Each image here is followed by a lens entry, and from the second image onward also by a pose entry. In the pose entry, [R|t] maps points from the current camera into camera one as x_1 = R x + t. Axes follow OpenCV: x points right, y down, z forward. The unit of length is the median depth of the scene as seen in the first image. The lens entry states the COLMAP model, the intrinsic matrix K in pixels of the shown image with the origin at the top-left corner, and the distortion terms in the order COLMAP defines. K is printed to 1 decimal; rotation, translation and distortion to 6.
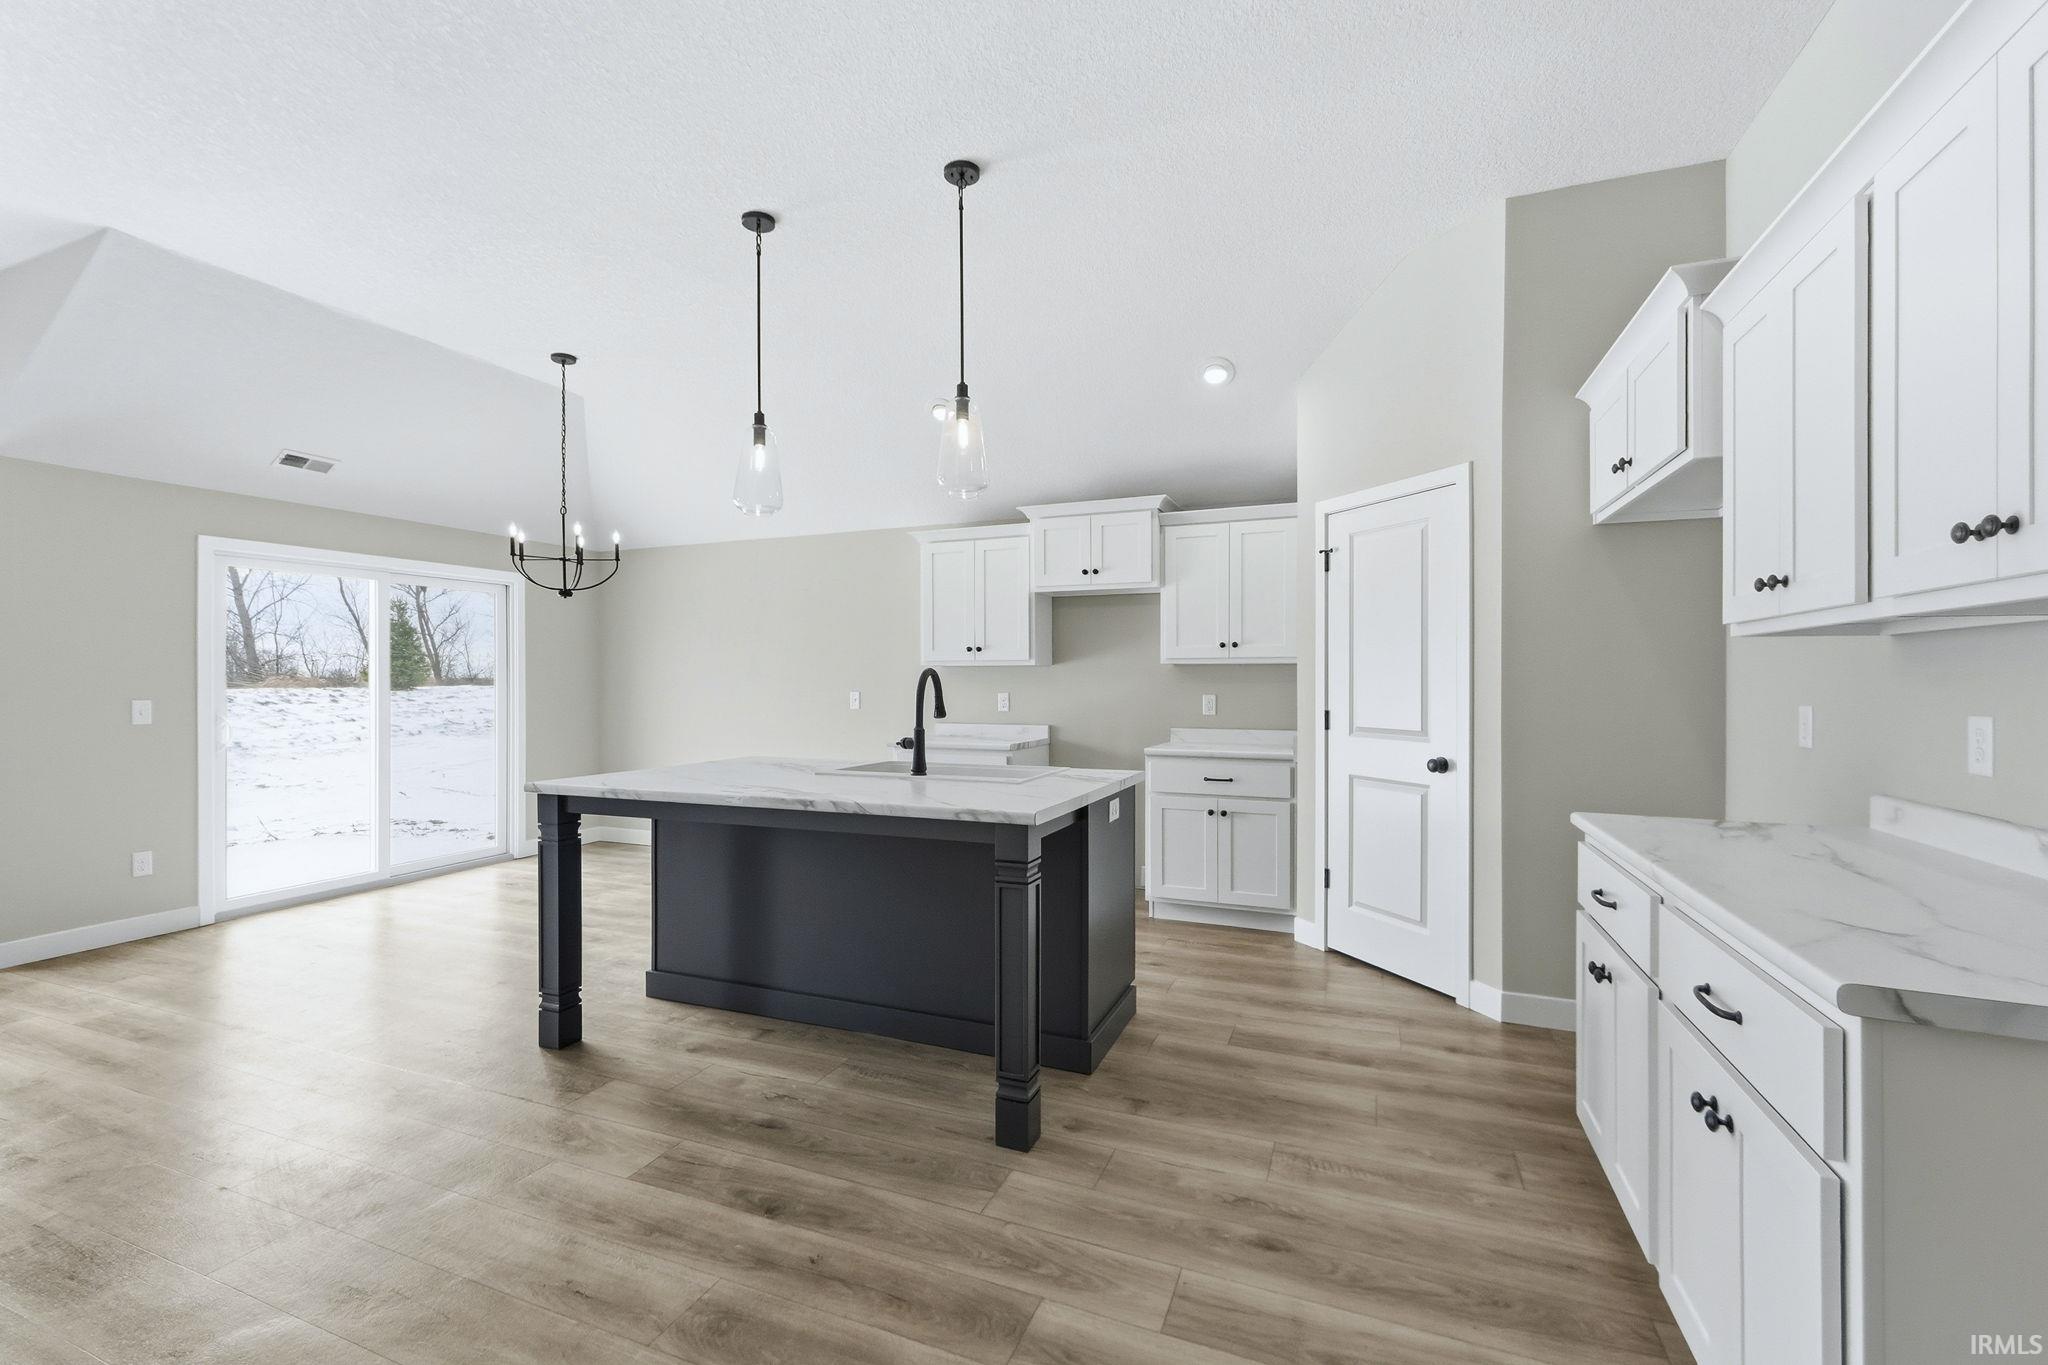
lens RADIAL K [[865.1, 0, 1007.8], [0, 865.1, 677.8], [0, 0, 1]] dist [0.007934, -0.001788]
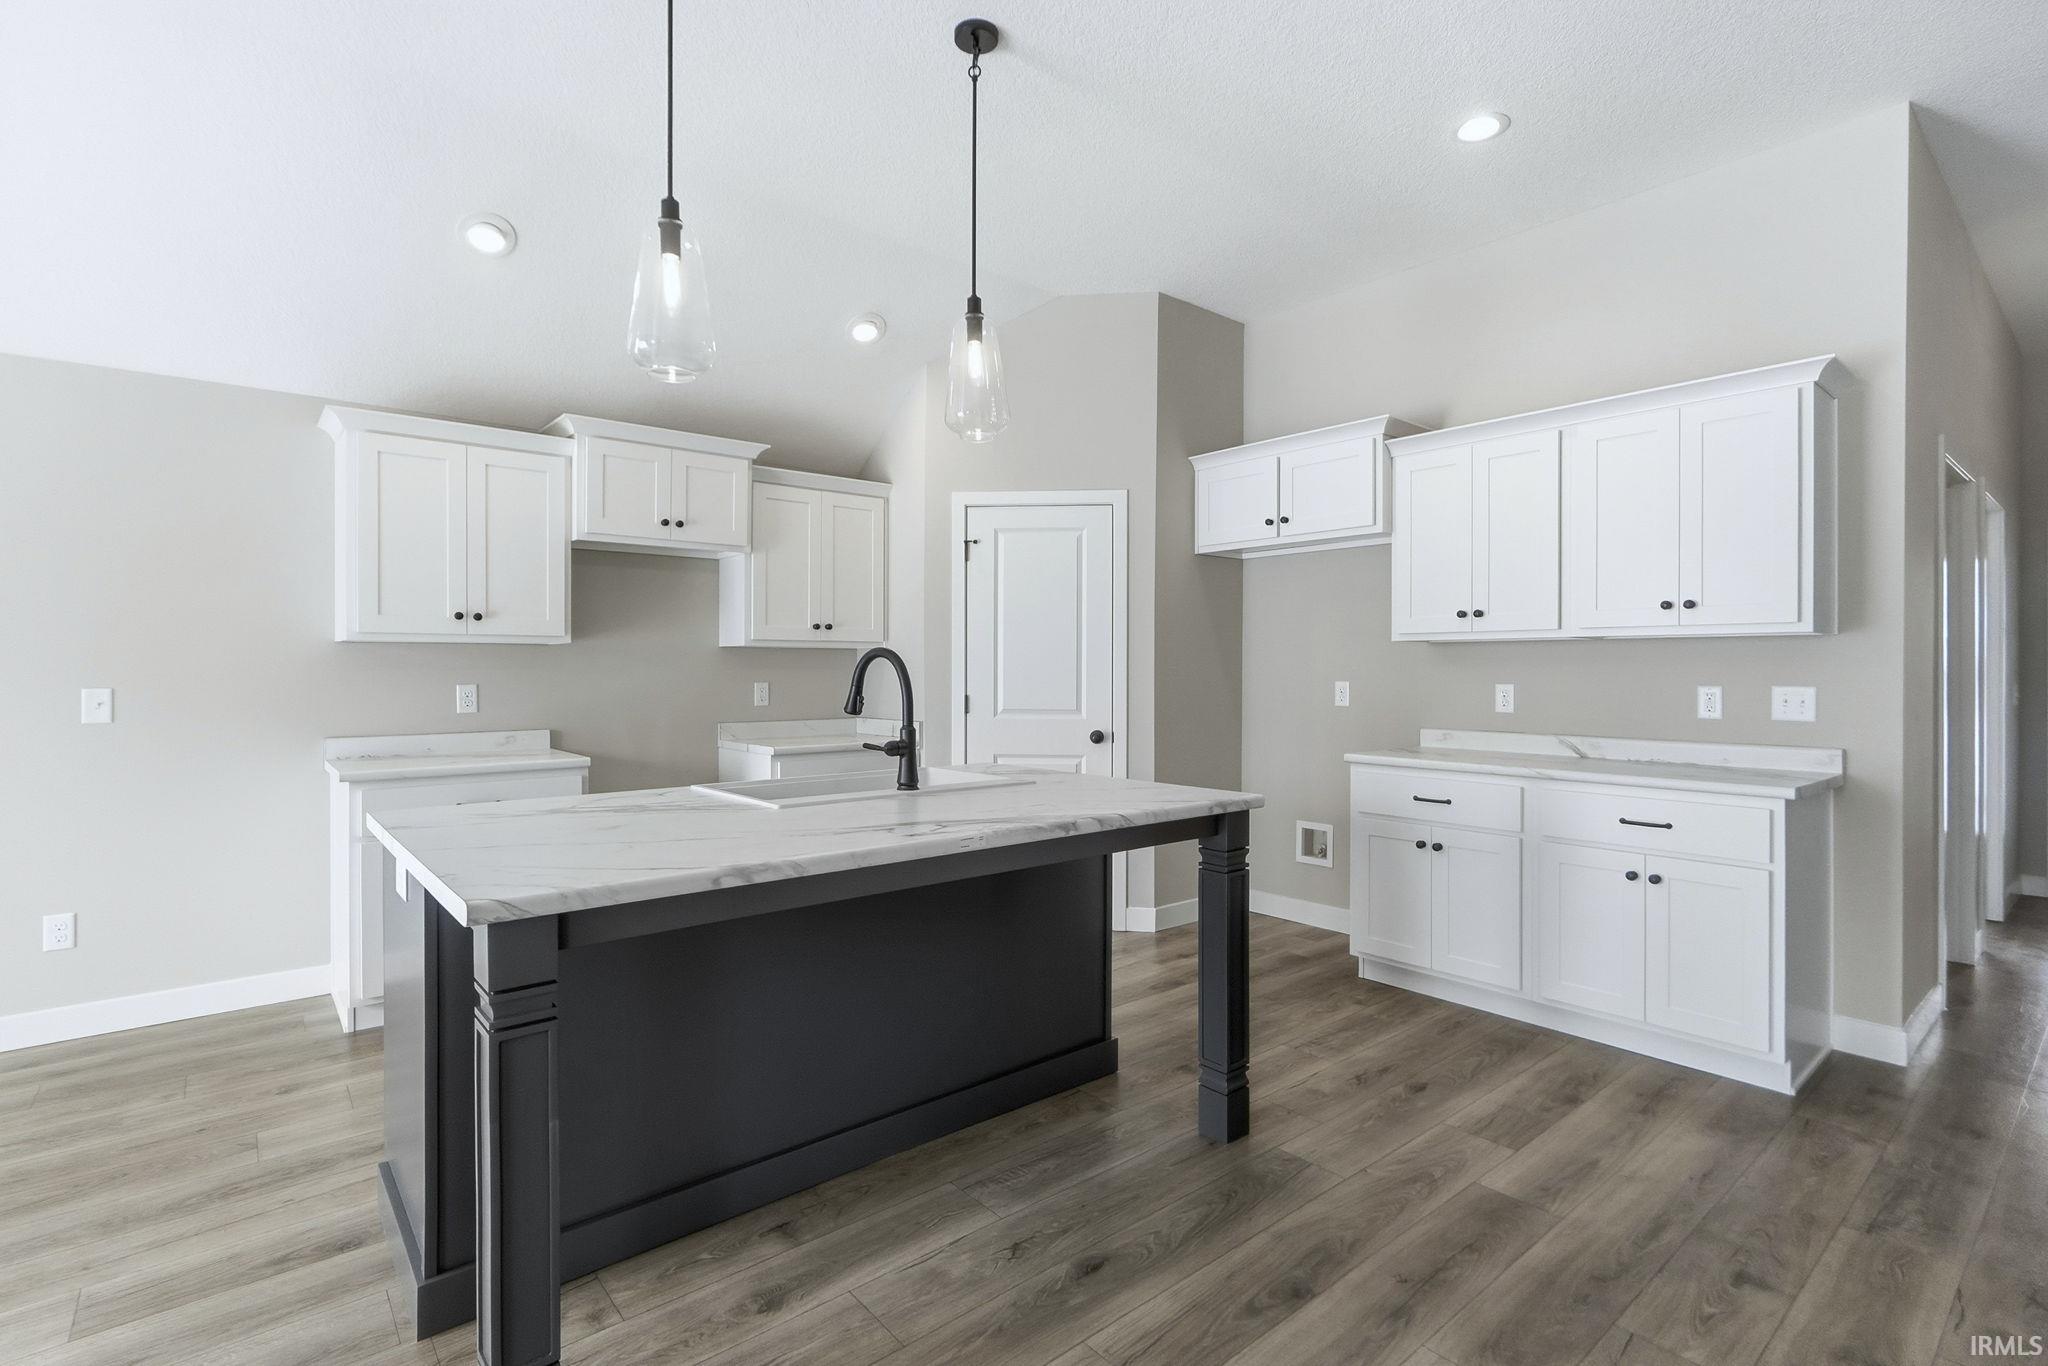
lens RADIAL K [[962.6, 0, 1017.3], [0, 962.6, 667.6], [0, 0, 1]] dist [0.009141, 0.000266]
pose [[0.470158, 0.001194, 0.882582, -0.725231], [-0.002114, 0.999998, -0.000227, 0.005649], [-0.882580, -0.001759, 0.470159, 0.473863]]
